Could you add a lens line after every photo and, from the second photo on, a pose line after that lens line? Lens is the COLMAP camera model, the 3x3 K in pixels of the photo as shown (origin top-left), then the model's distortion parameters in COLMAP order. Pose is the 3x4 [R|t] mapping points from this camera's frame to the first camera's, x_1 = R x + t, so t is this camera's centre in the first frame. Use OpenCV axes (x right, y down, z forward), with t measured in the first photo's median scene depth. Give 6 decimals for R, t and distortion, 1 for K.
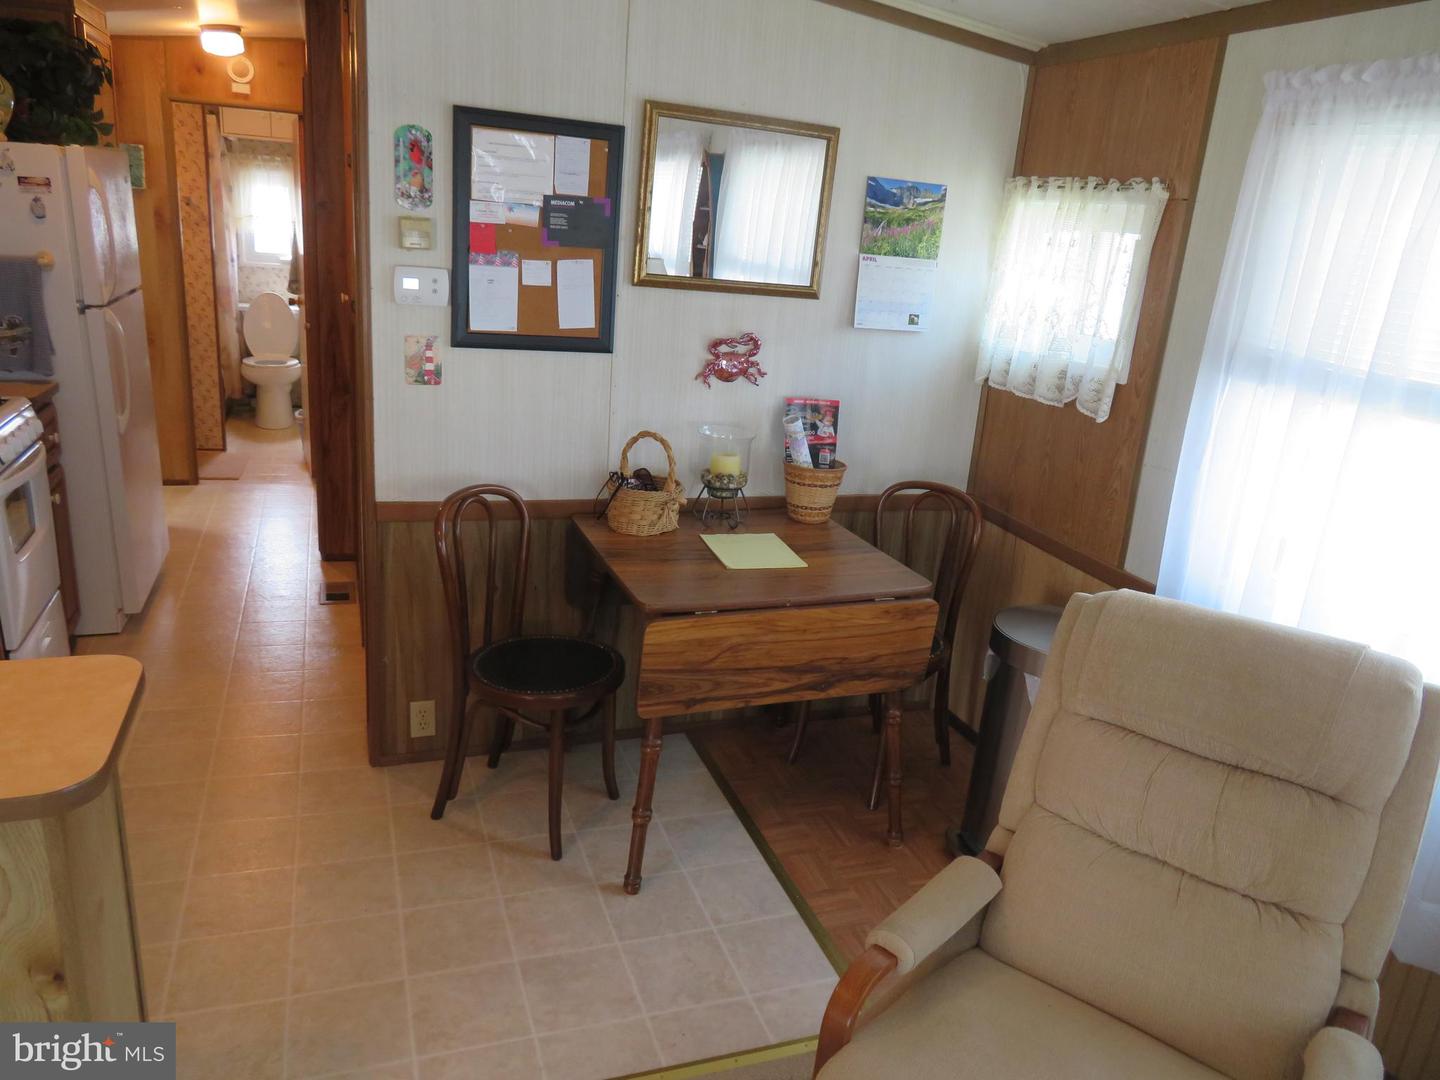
lens RADIAL K [[1013.3, 0, 730.2], [0, 1013.3, 544.6], [0, 0, 1]] dist [-0.018362, -0.000373]
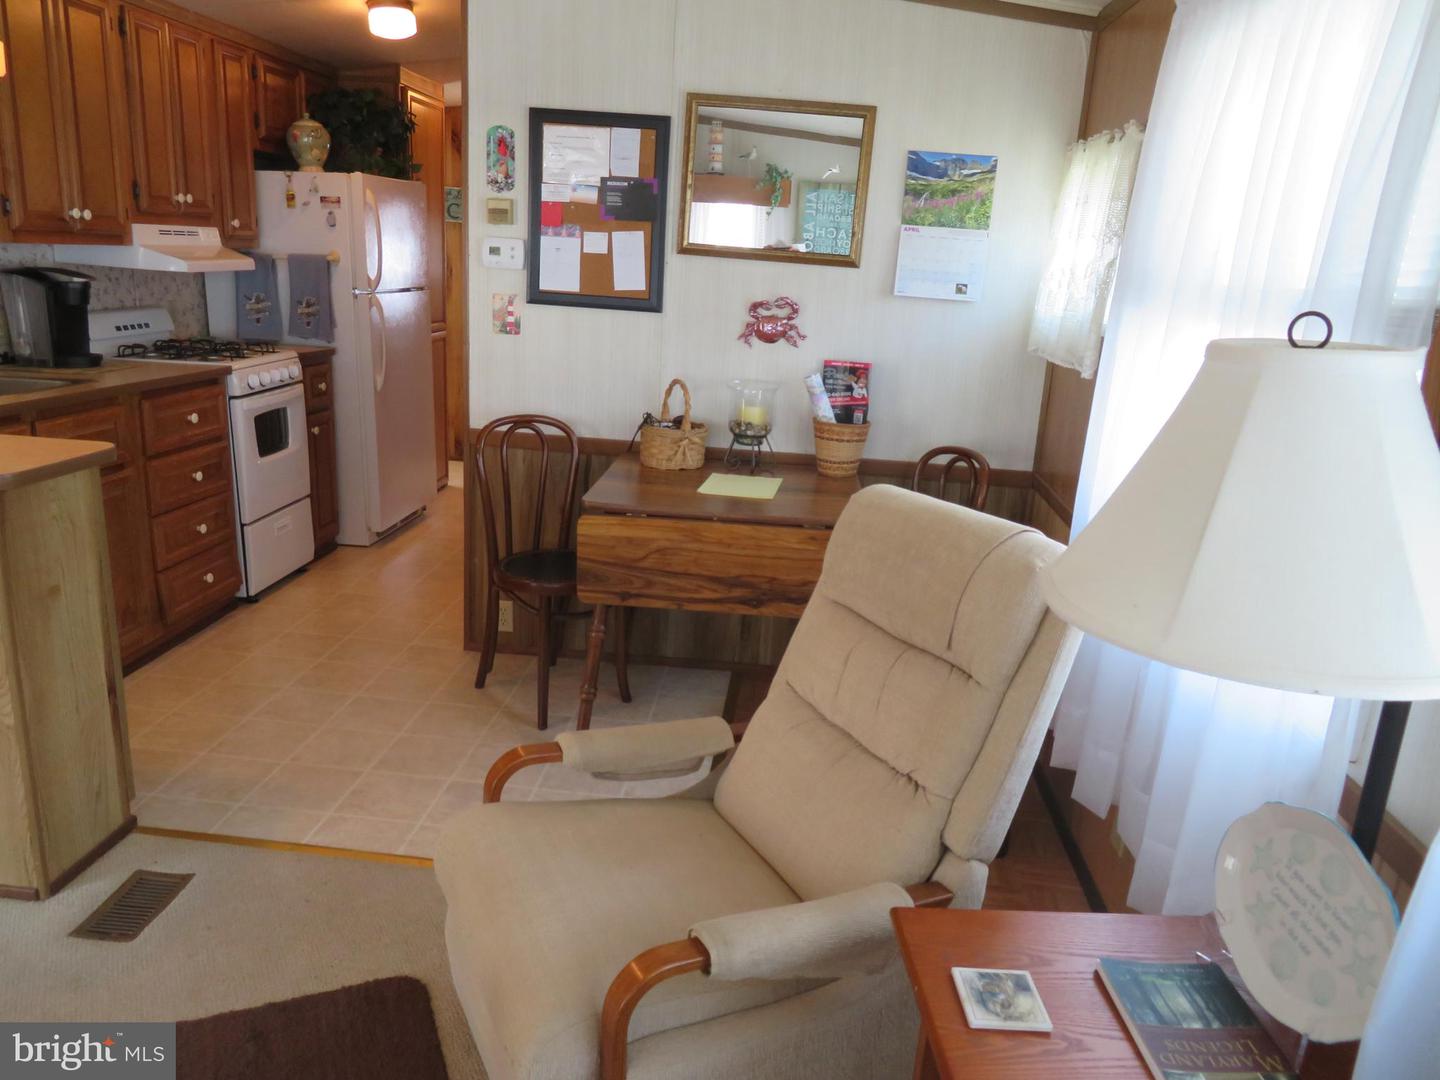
lens RADIAL K [[1013.3, 0, 731.8], [0, 1013.3, 545.9], [0, 0, 1]] dist [-0.018362, -0.000373]
pose [[0.910126, 0.086547, -0.405191, 0.421738], [-0.112173, 0.992888, -0.039881, 0.105284], [0.398858, 0.081748, 0.913362, -0.001402]]
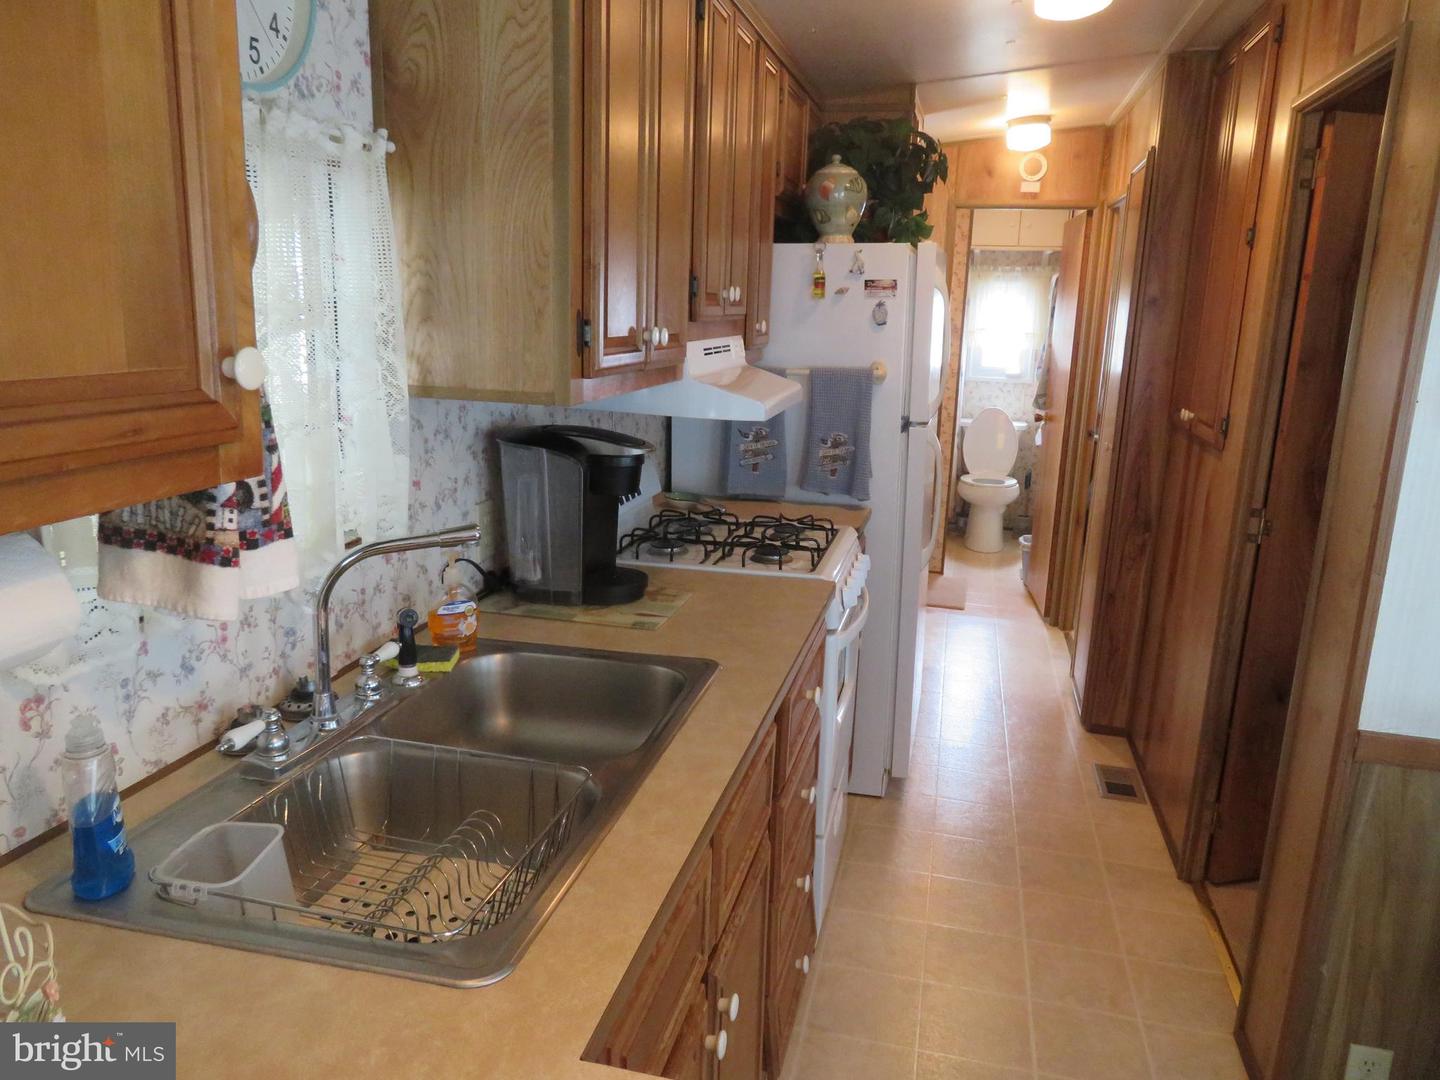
lens RADIAL K [[1013.3, 0, 717.0], [0, 1013.3, 540.6], [0, 0, 1]] dist [-0.018362, -0.000373]
pose [[0.827828, 0.068886, -0.556737, -0.314403], [-0.131630, 0.988577, -0.073406, -0.056305], [0.545321, 0.134051, 0.827439, 0.220493]]
